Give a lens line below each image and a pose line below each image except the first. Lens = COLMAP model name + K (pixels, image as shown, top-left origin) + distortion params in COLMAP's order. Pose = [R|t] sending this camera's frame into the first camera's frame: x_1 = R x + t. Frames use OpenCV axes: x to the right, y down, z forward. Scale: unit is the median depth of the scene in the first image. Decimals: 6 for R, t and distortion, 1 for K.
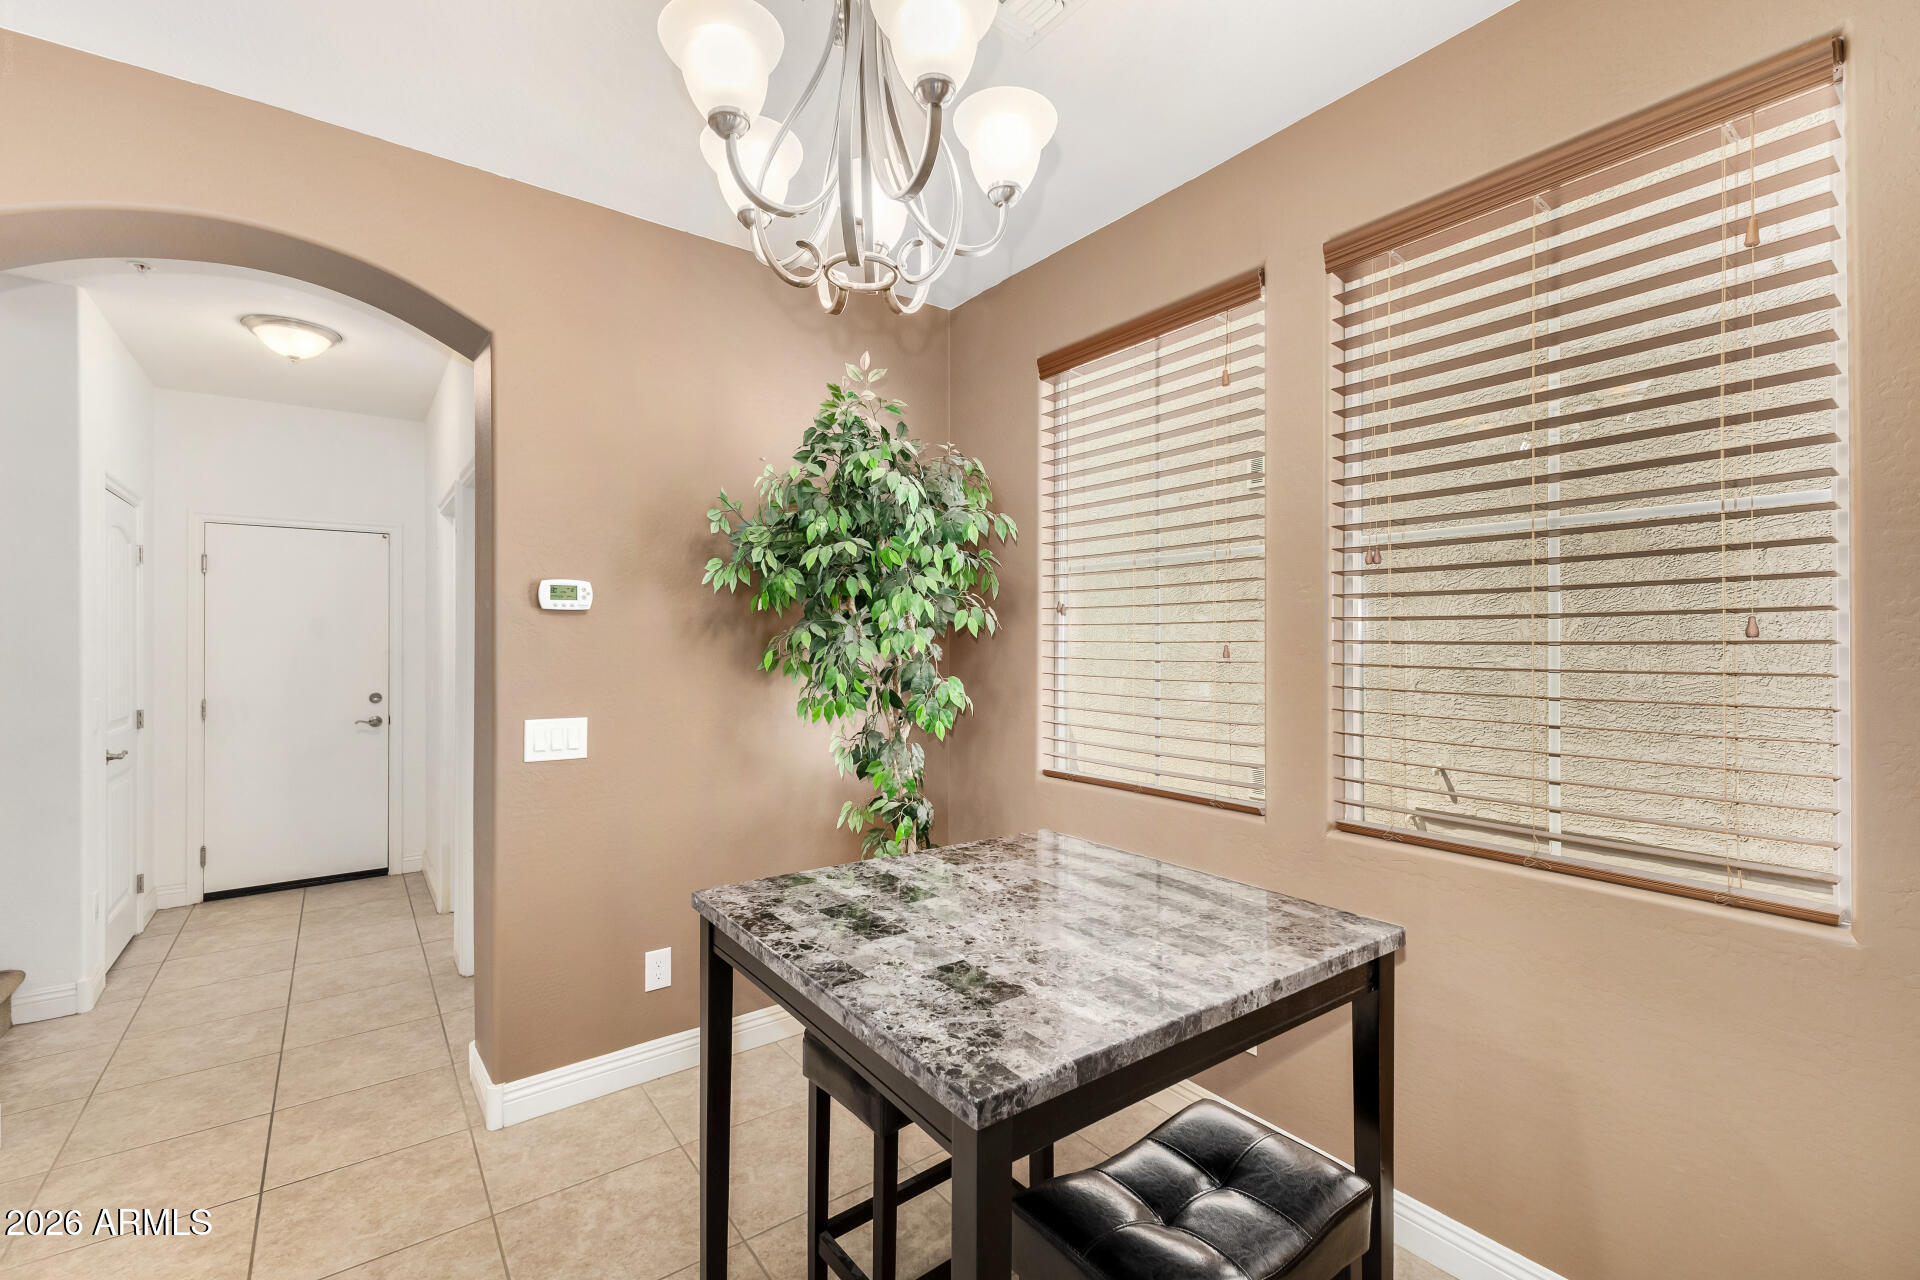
lens RADIAL K [[826.9, 0, 967.6], [0, 826.9, 631.9], [0, 0, 1]] dist [0.004031, -0.001004]
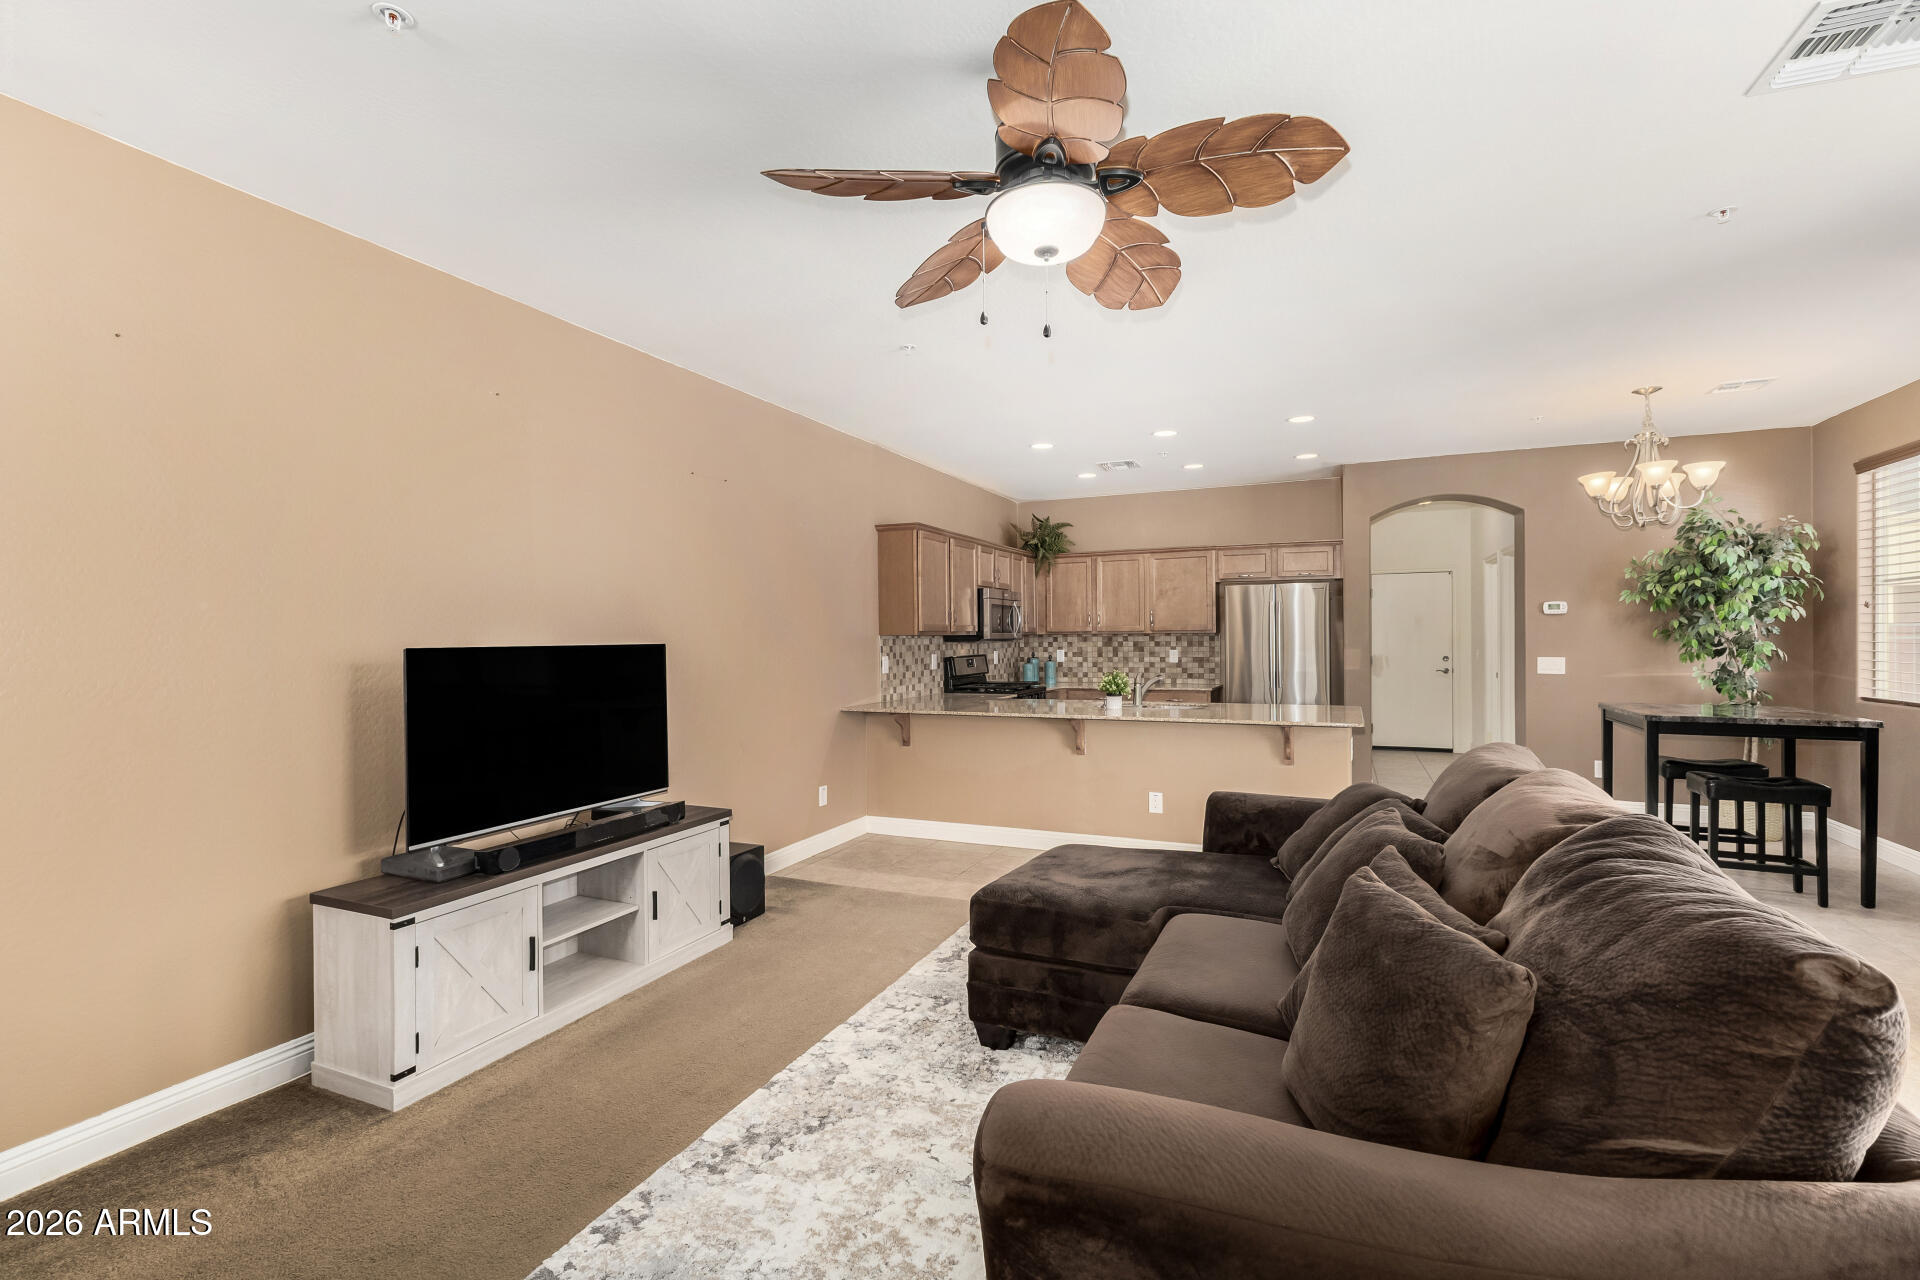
lens RADIAL K [[826.9, 0, 949.8], [0, 826.9, 637.9], [0, 0, 1]] dist [0.004031, -0.001004]
pose [[0.465786, 0.000721, -0.884897, 0.739699], [0.014231, 0.999864, 0.008305, -0.000424], [0.884783, -0.016461, 0.465713, -1.504692]]
